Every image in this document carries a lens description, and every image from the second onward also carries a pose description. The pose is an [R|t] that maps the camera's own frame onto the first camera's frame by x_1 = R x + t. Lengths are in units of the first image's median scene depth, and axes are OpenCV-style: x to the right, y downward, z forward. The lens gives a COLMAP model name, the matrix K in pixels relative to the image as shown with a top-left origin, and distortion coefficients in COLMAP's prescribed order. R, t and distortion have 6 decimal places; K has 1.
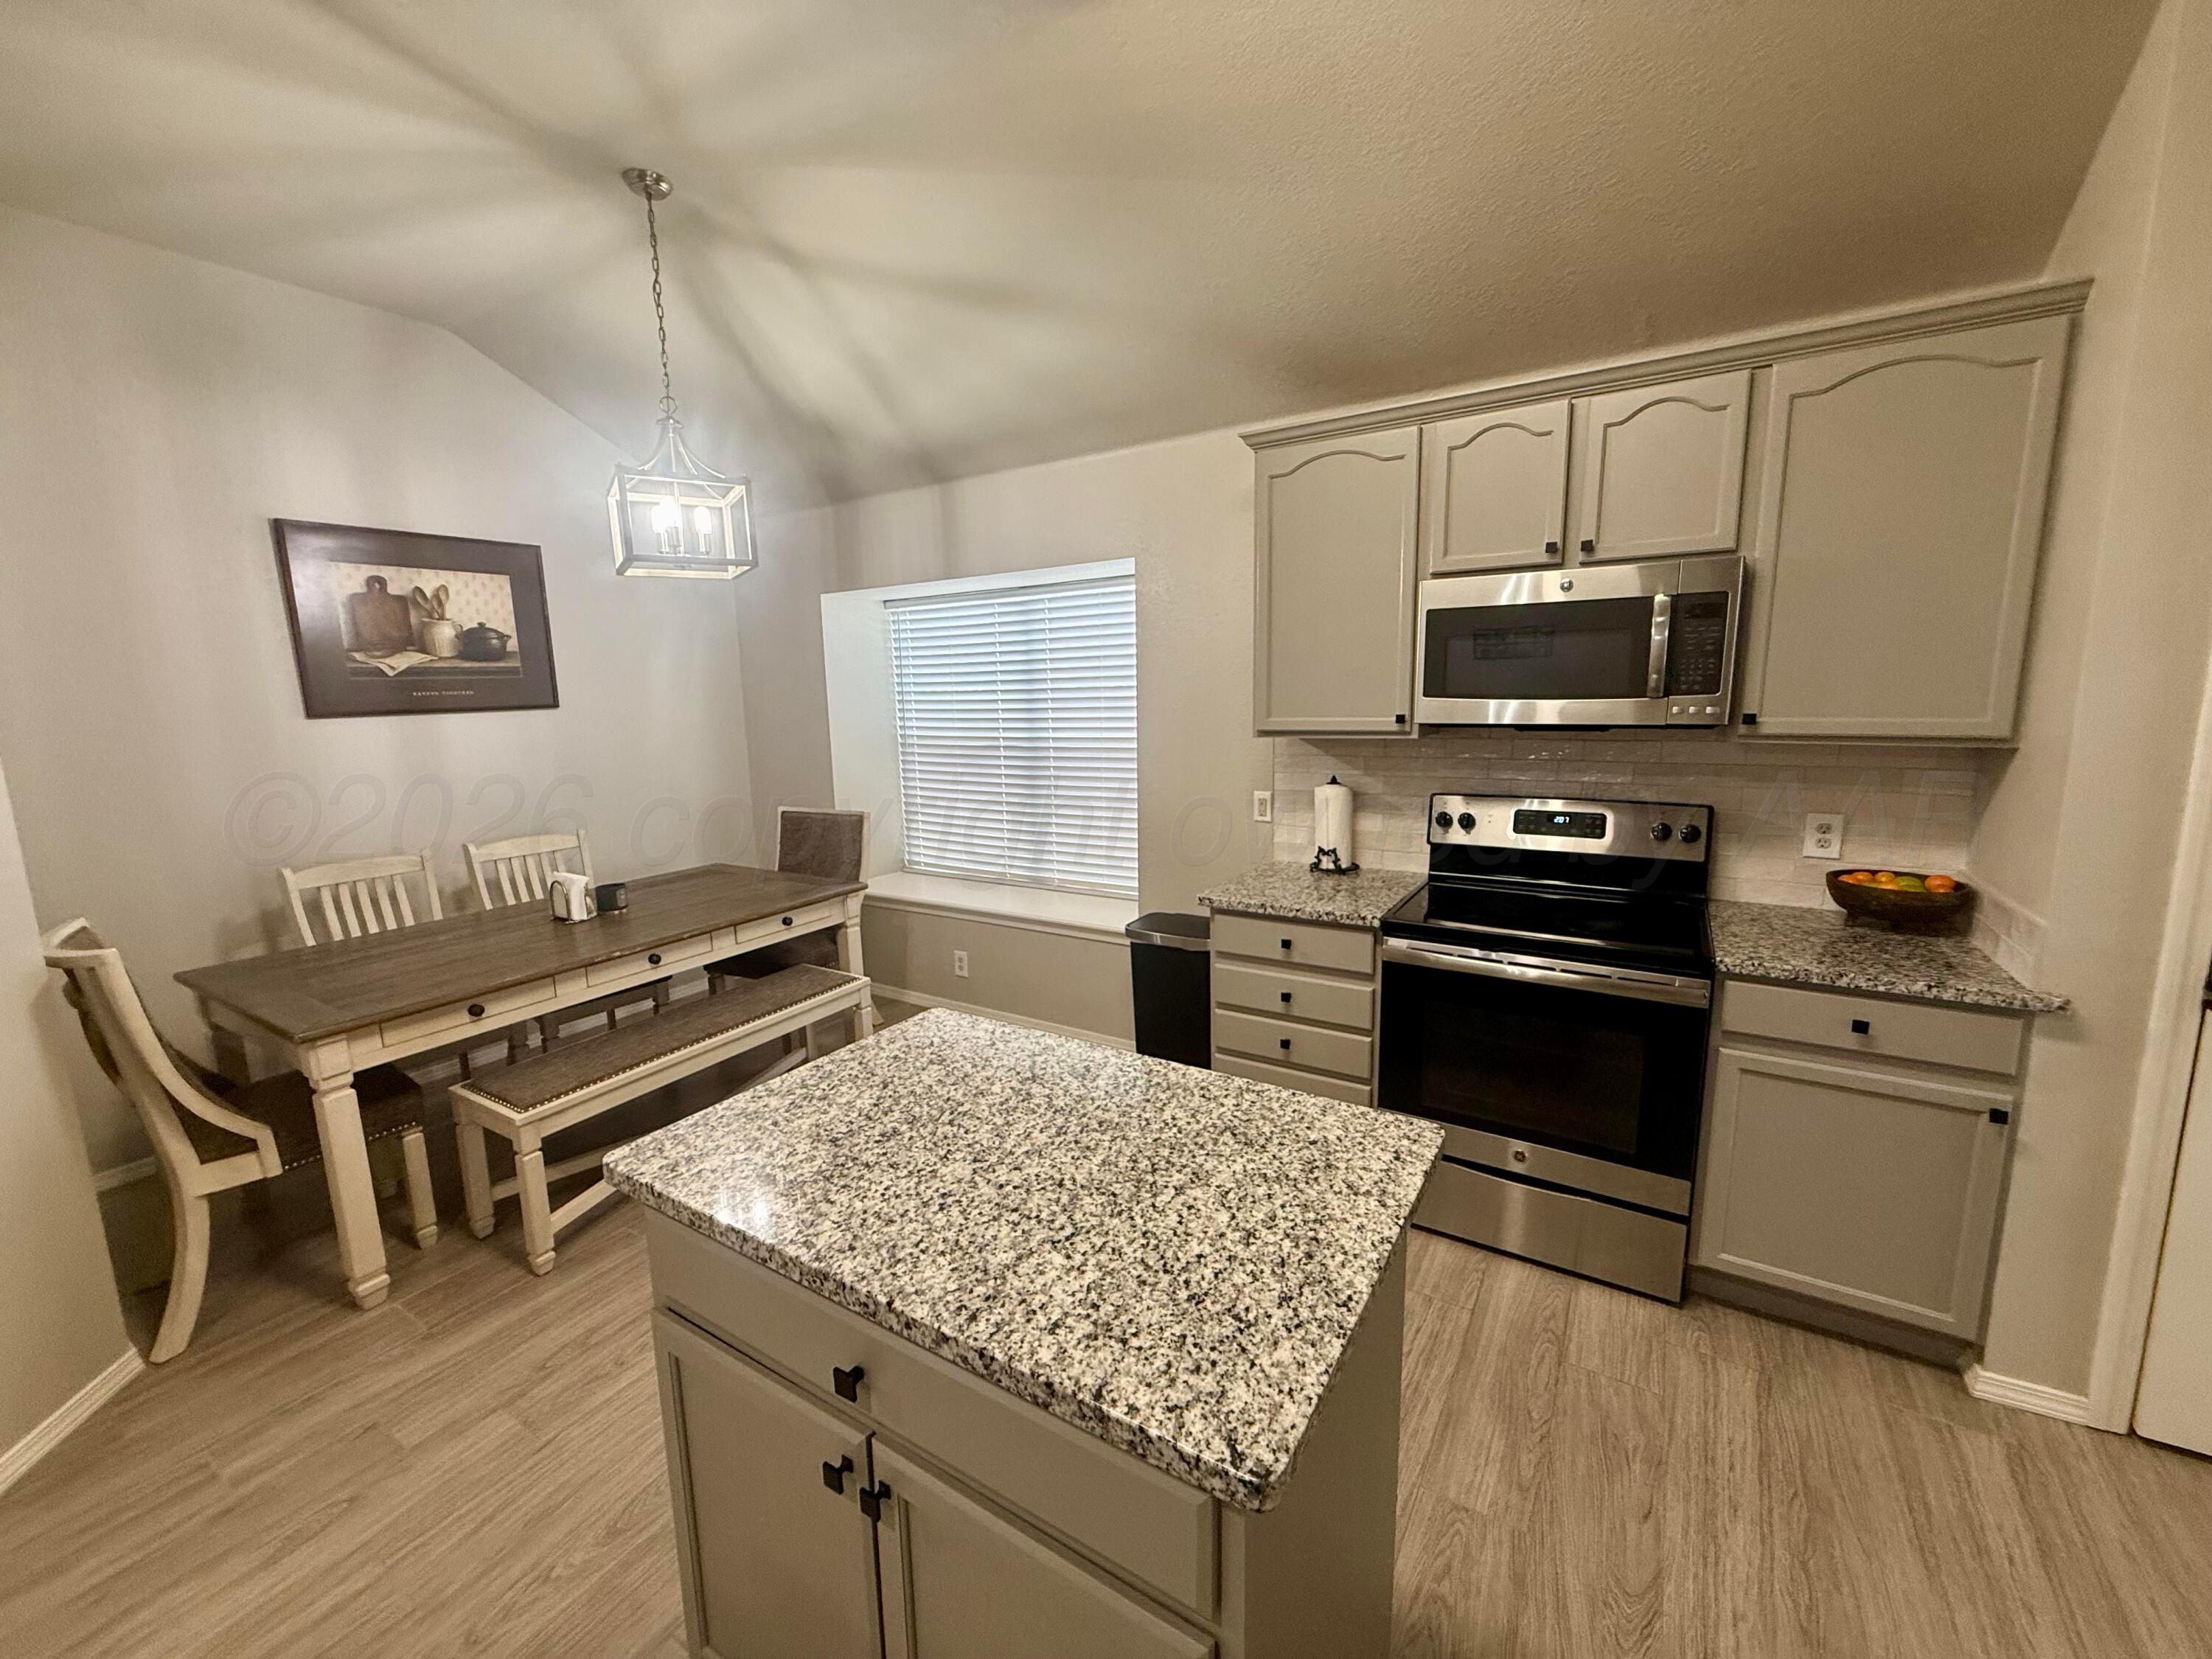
lens RADIAL K [[879.4, 0, 1101.8], [0, 879.4, 826.6], [0, 0, 1]] dist [0.000010, 0.000397]
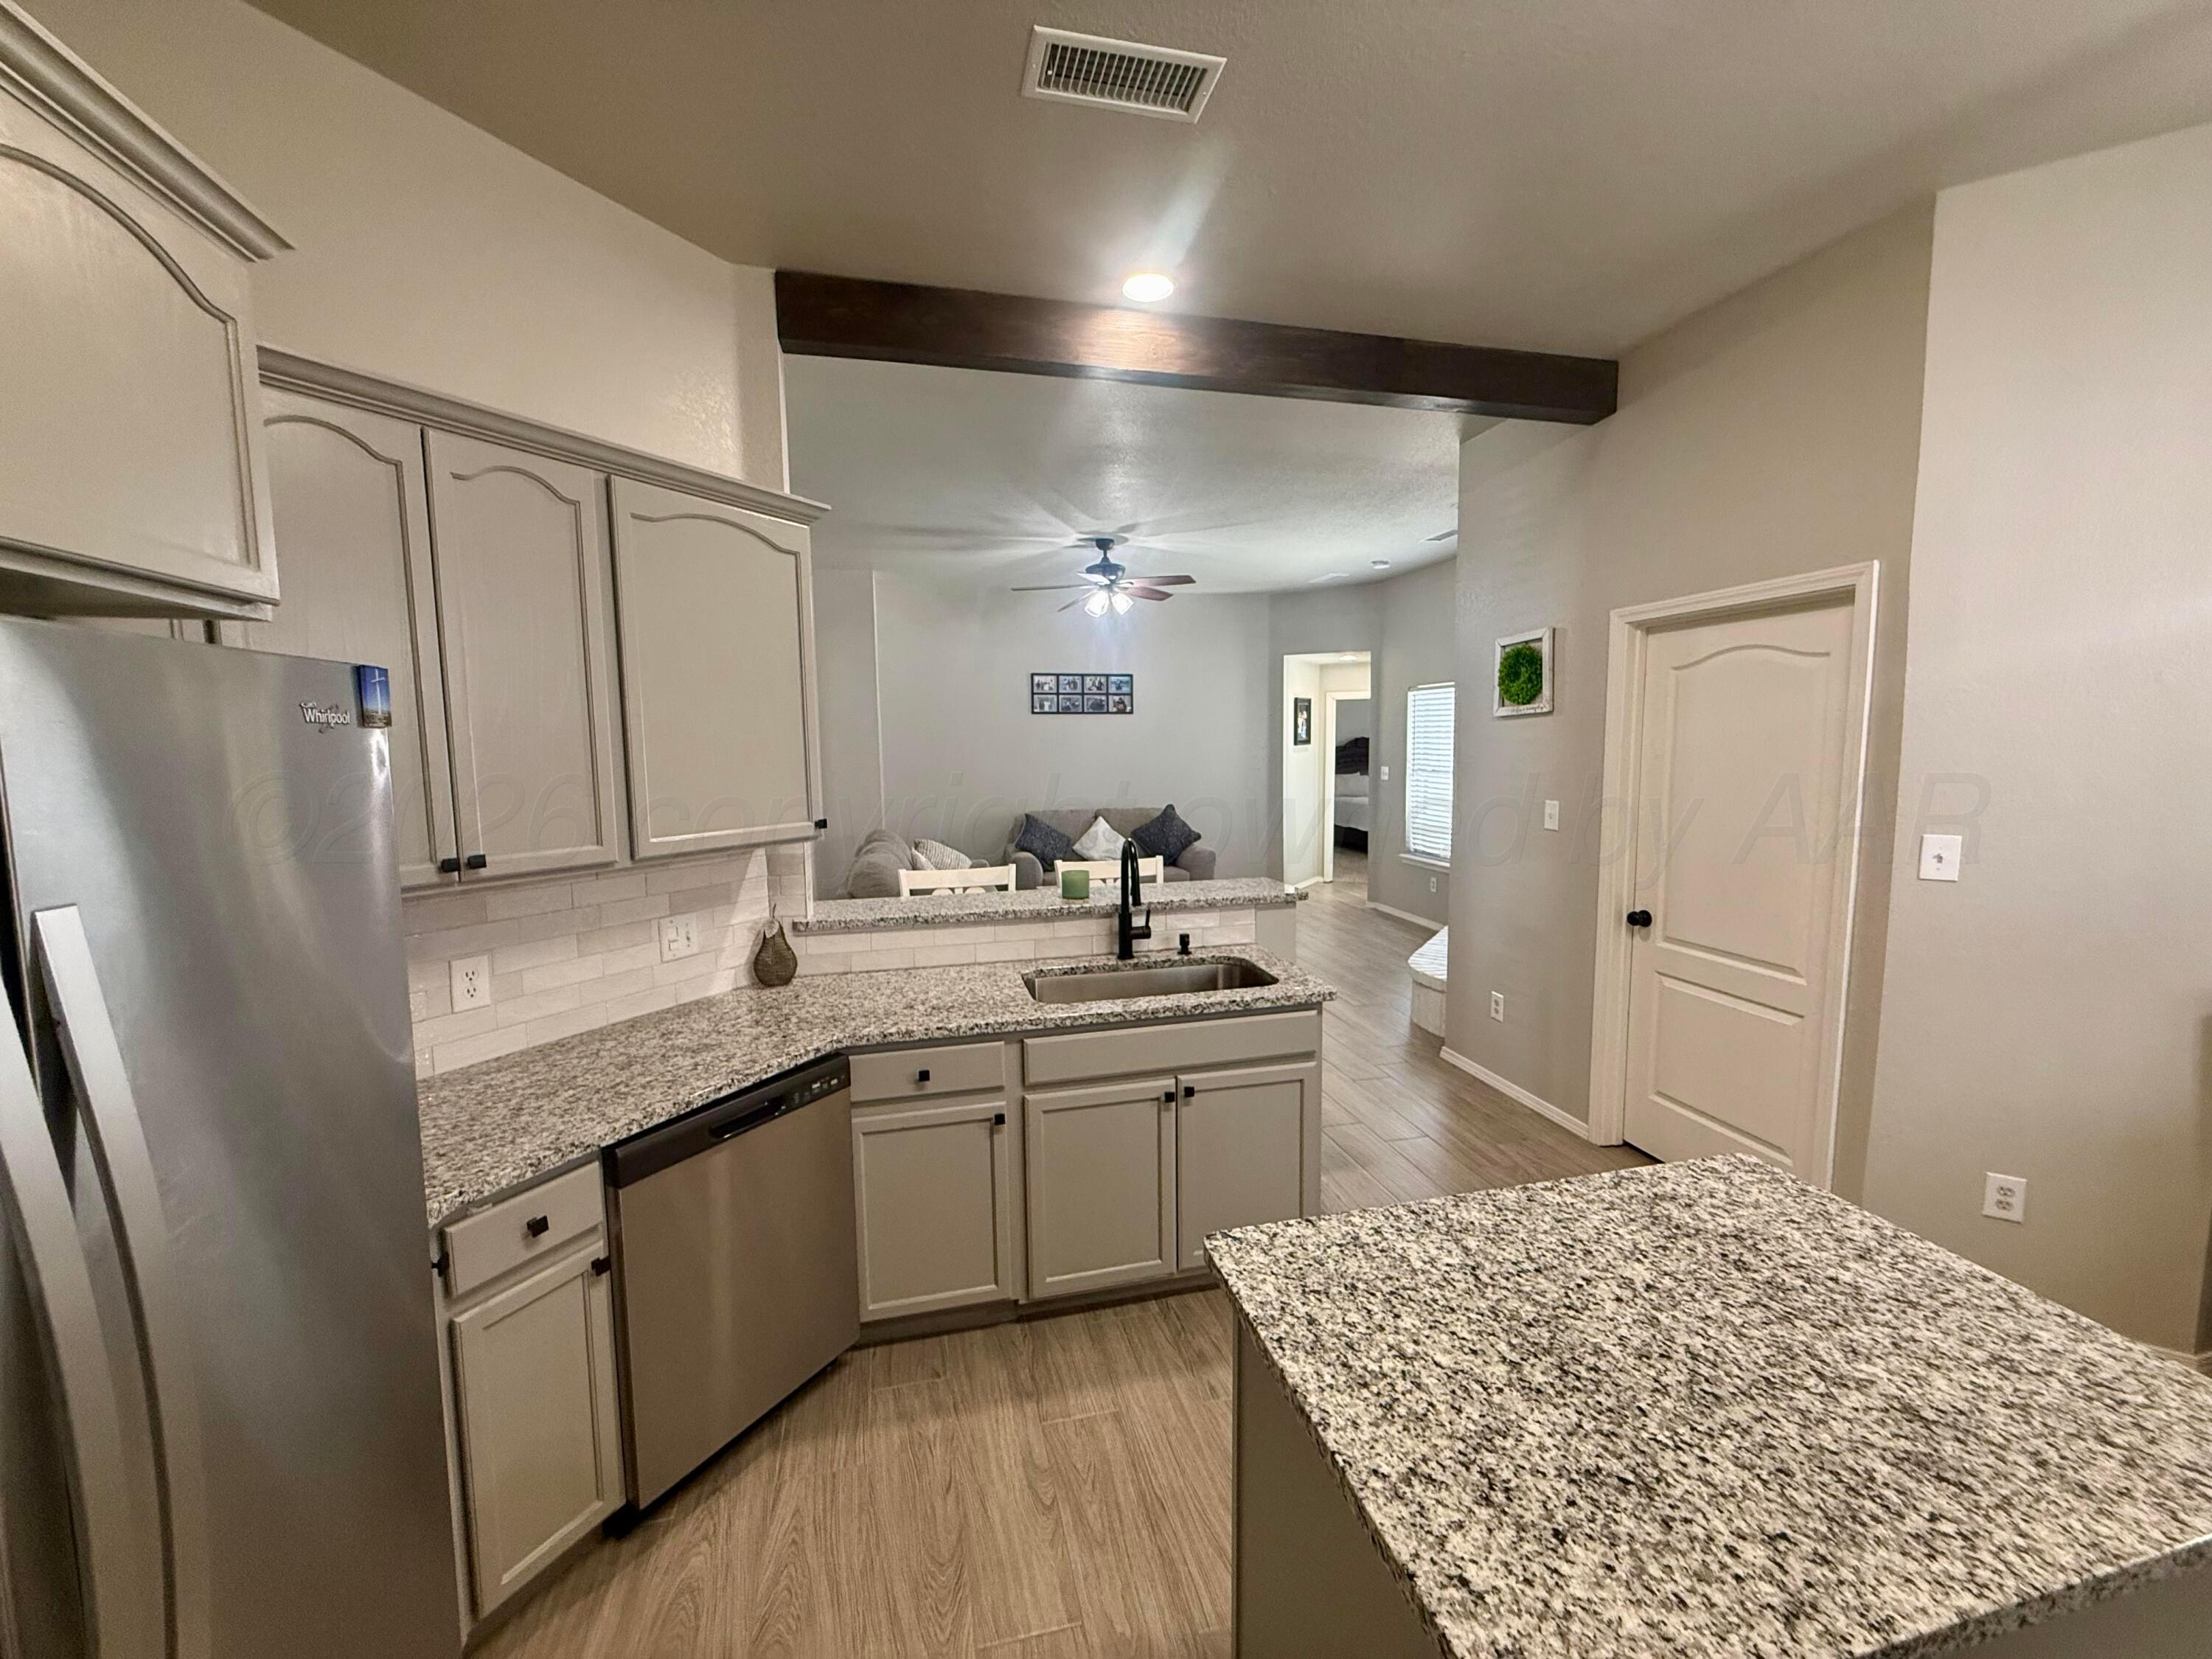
lens RADIAL K [[879.4, 0, 1103.3], [0, 879.4, 828.7], [0, 0, 1]] dist [0.000010, 0.000397]
pose [[-0.699300, 0.101992, -0.707515, 0.493849], [-0.084161, 0.971138, 0.223179, -0.147396], [0.709857, 0.215614, -0.670532, 0.607833]]
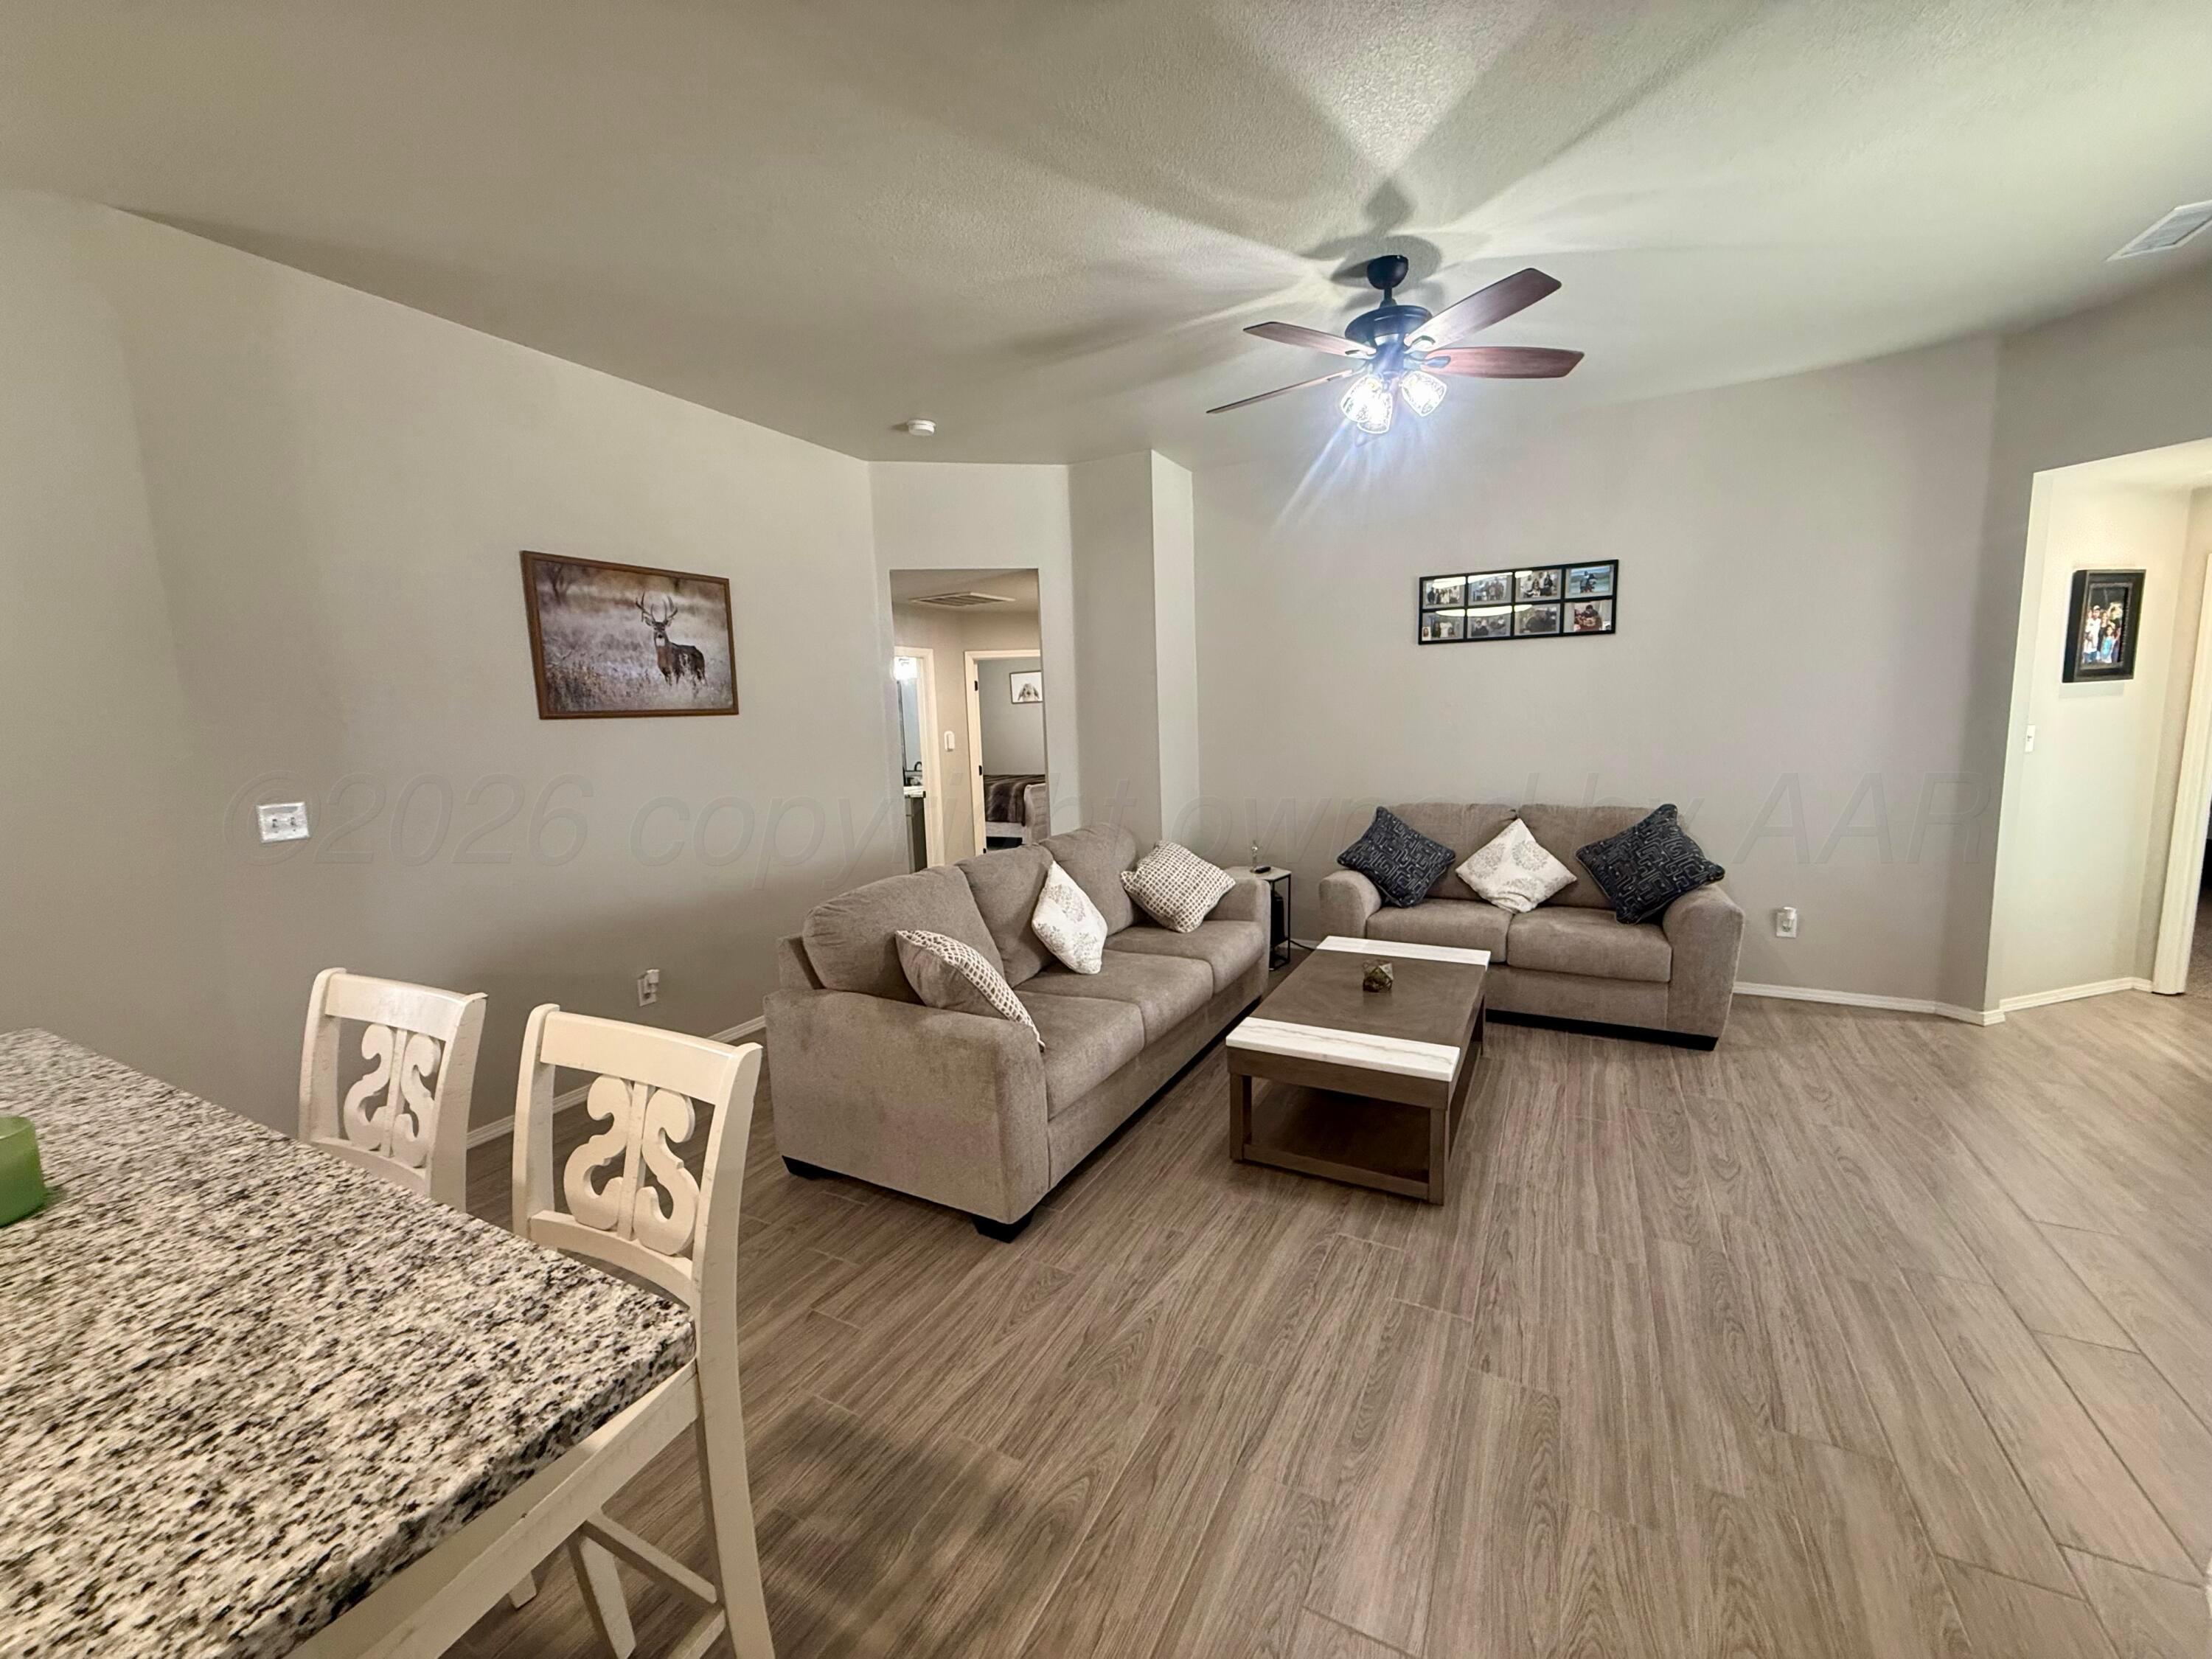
lens RADIAL K [[879.4, 0, 1103.3], [0, 879.4, 829.3], [0, 0, 1]] dist [0.000010, 0.000397]
pose [[-0.995236, 0.063962, -0.073579, -0.993428], [0.040246, 0.956938, 0.287489, 0.009531], [0.088799, 0.283158, -0.954953, 0.029546]]
